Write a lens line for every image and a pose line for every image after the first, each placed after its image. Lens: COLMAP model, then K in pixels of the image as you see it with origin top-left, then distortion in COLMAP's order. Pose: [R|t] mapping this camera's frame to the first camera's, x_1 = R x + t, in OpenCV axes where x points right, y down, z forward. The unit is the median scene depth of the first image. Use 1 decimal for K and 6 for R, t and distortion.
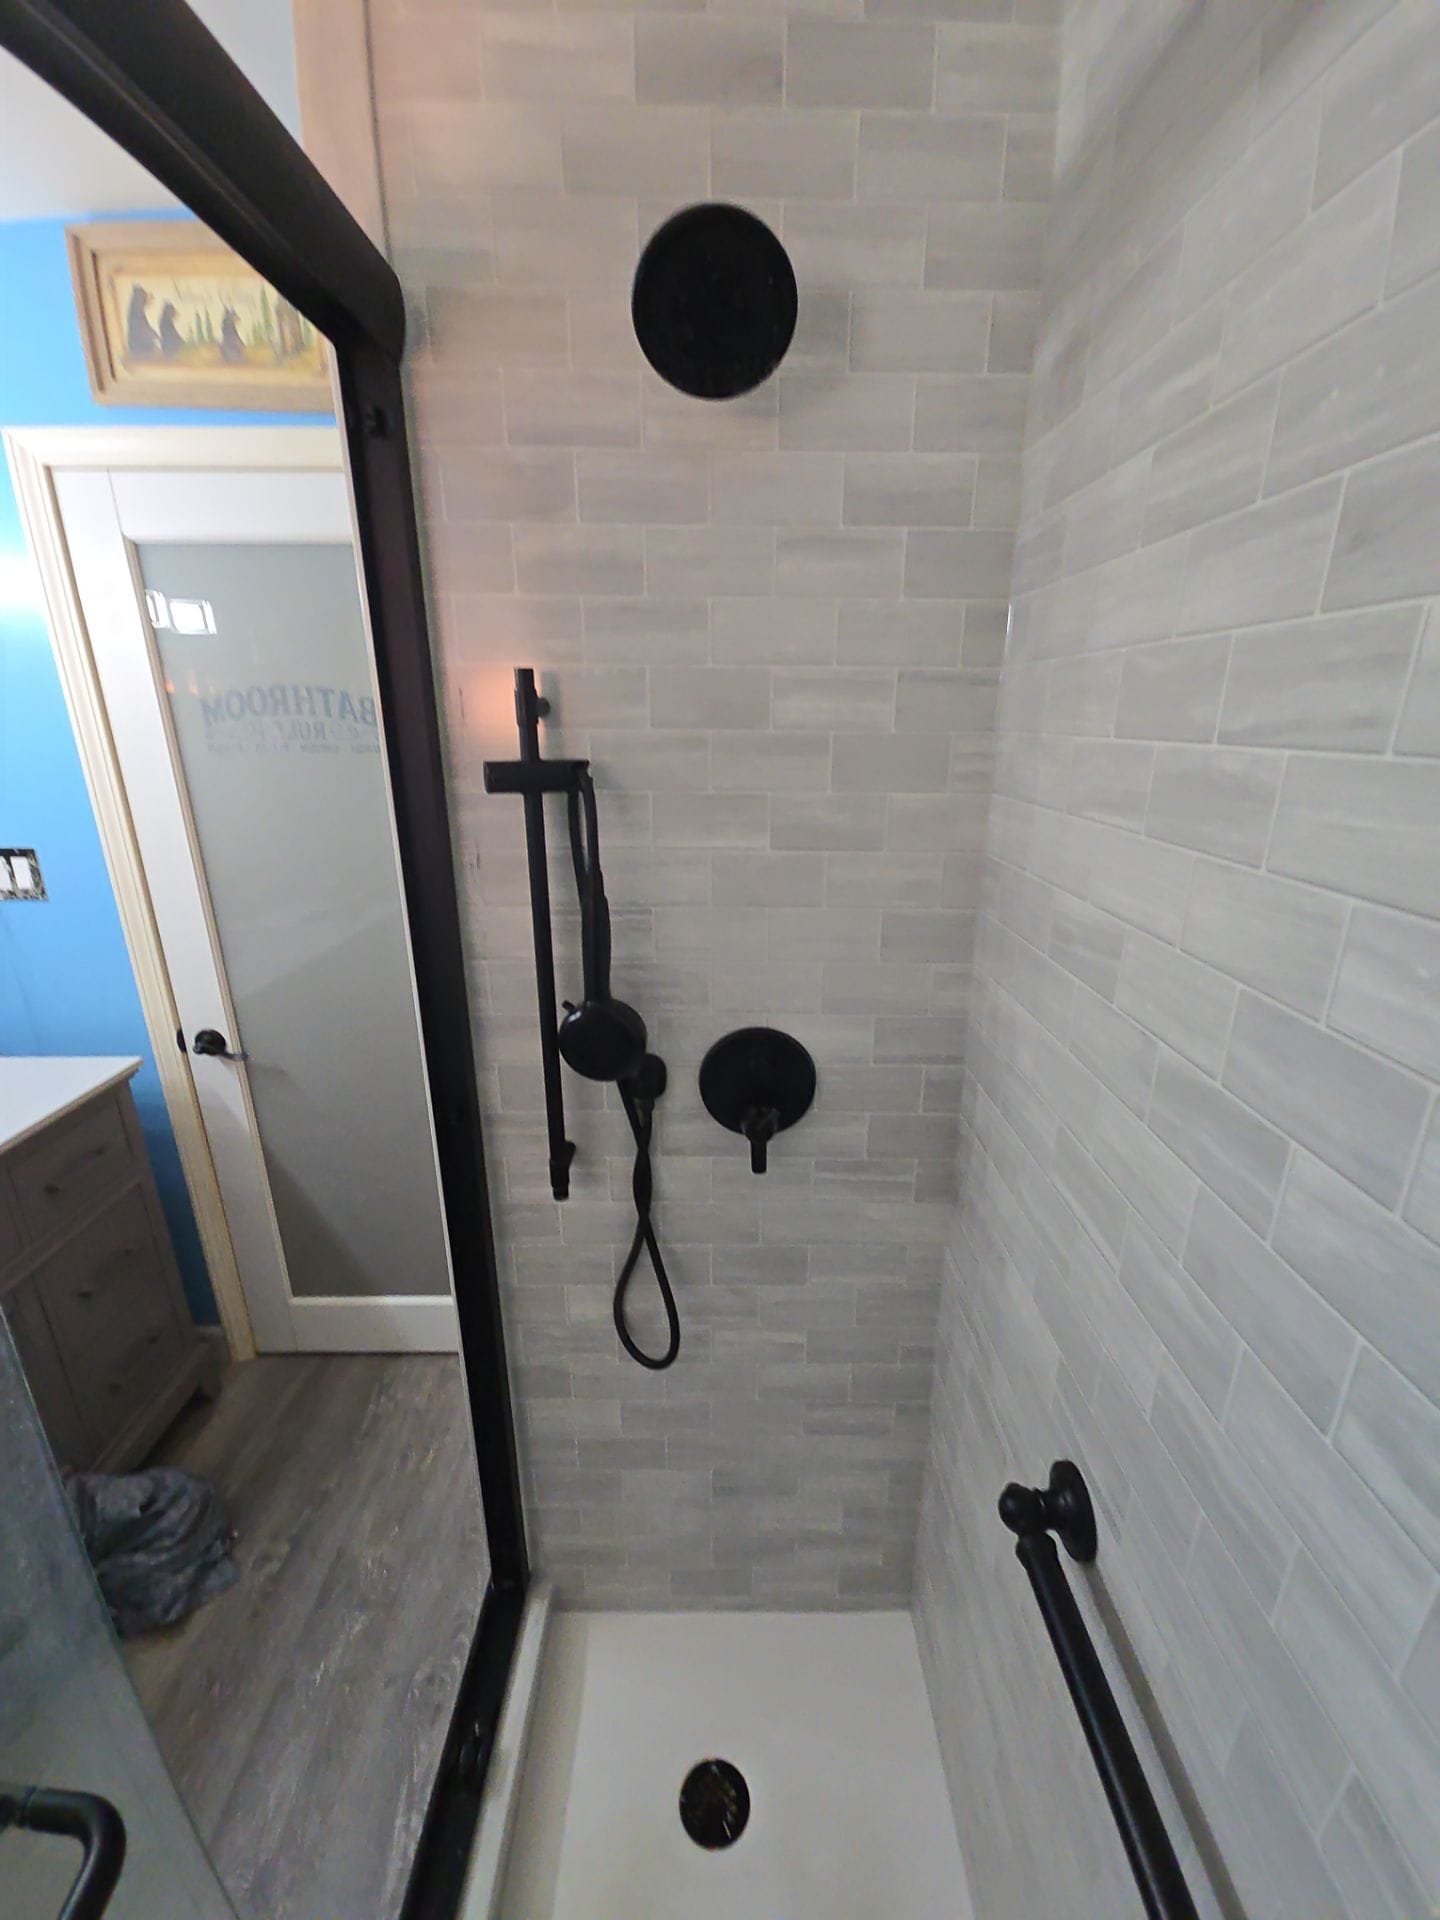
lens RADIAL K [[770.7, 0, 735.1], [0, 770.7, 961.2], [0, 0, 1]] dist [0.014713, -0.010928]
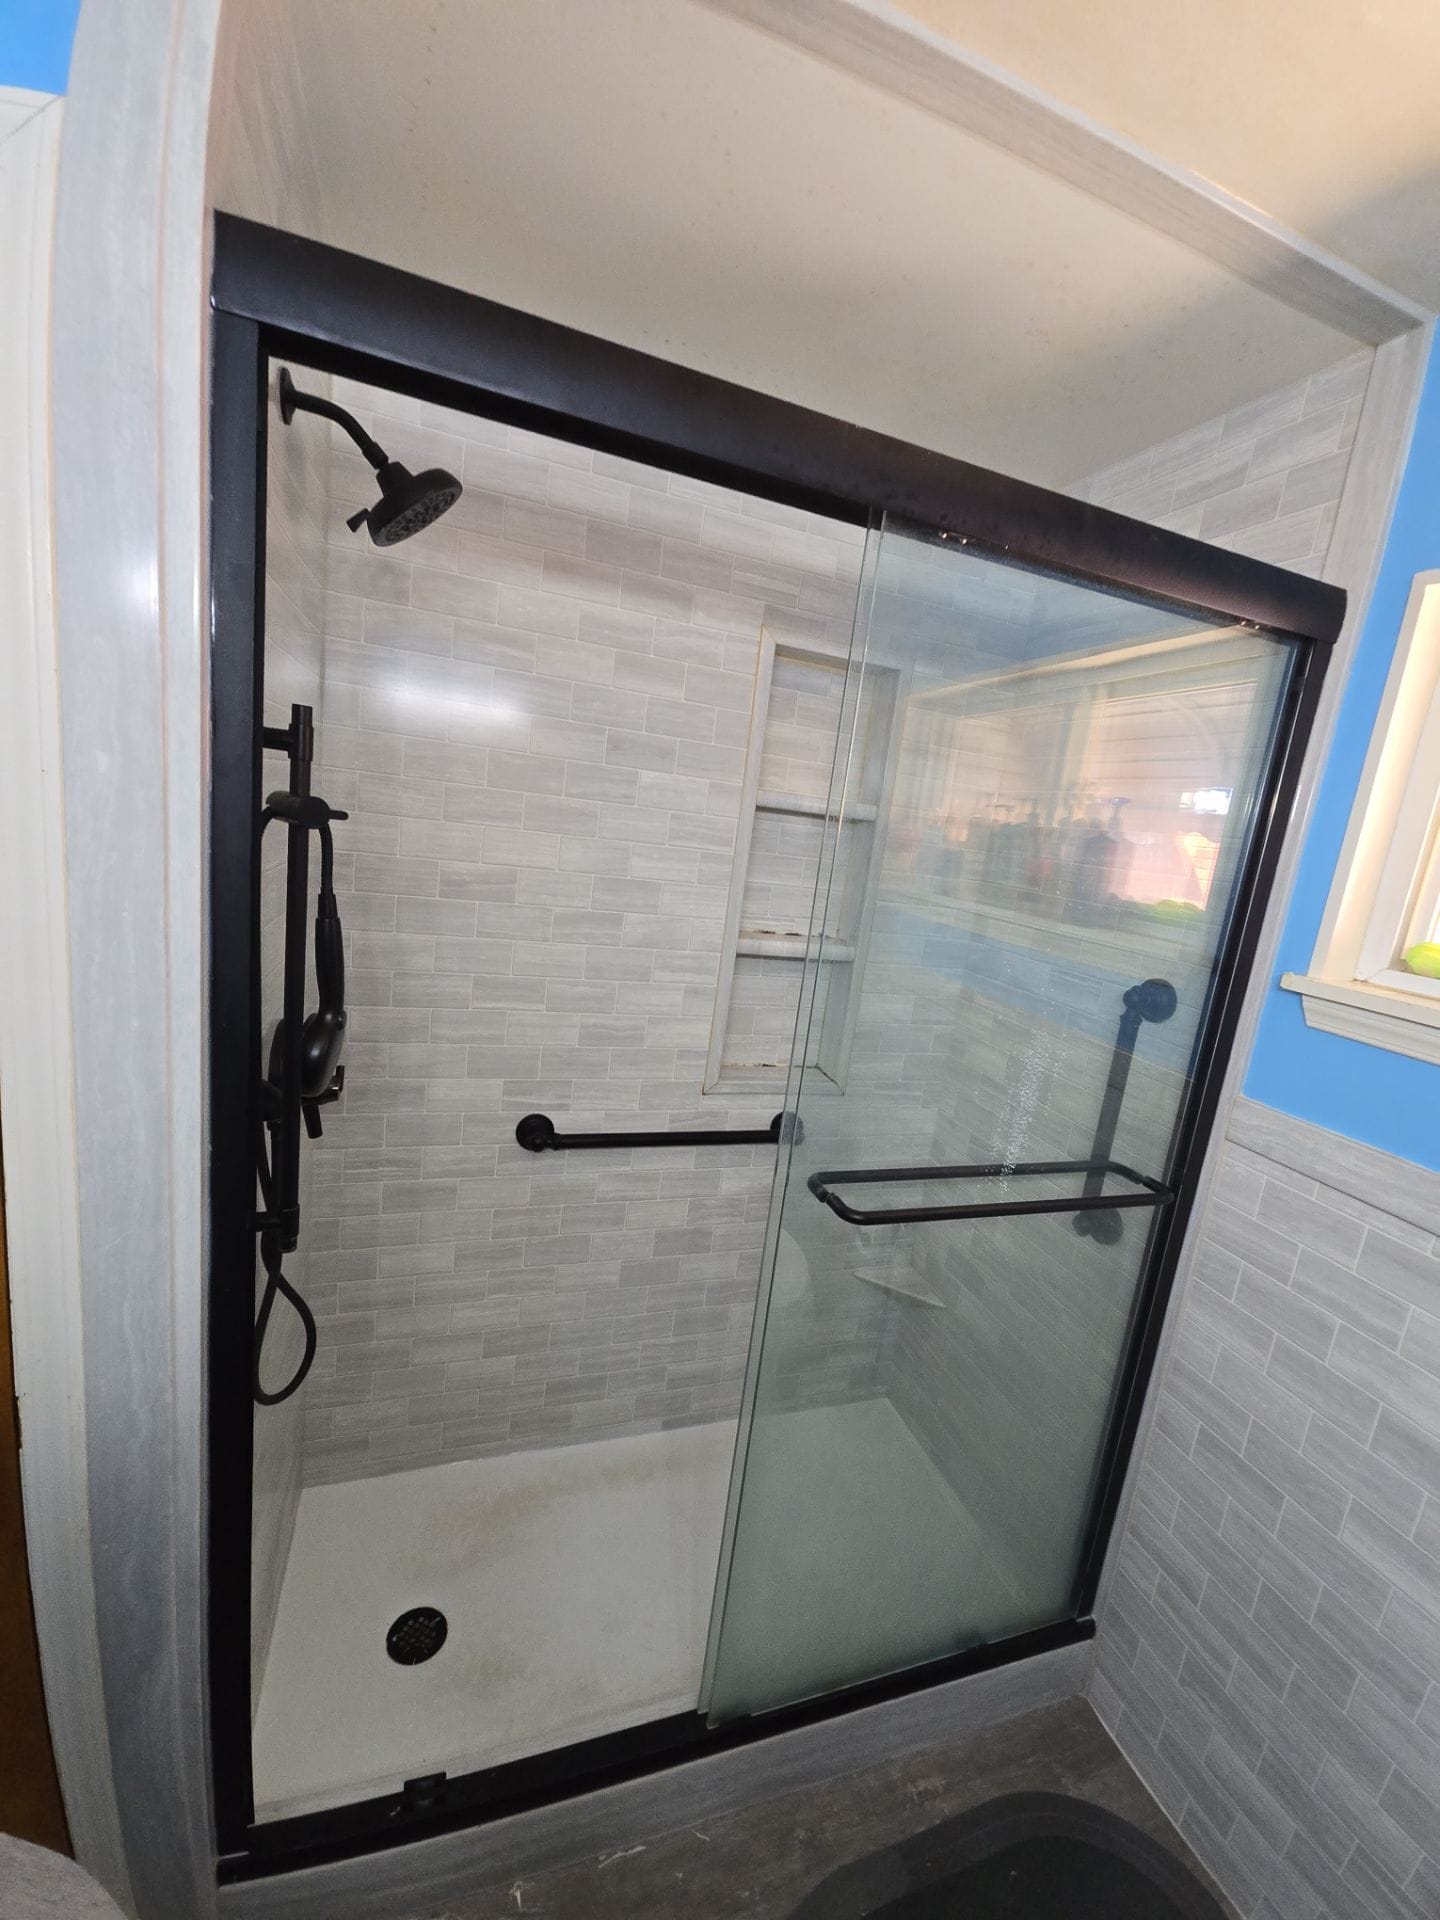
lens RADIAL K [[770.7, 0, 735.1], [0, 770.7, 961.2], [0, 0, 1]] dist [0.014713, -0.010928]
pose [[-0.310395, -0.216121, 0.925714, -2.503118], [0.166000, 0.946527, 0.276641, -0.410182], [-0.936001, 0.239536, -0.257922, 1.360537]]
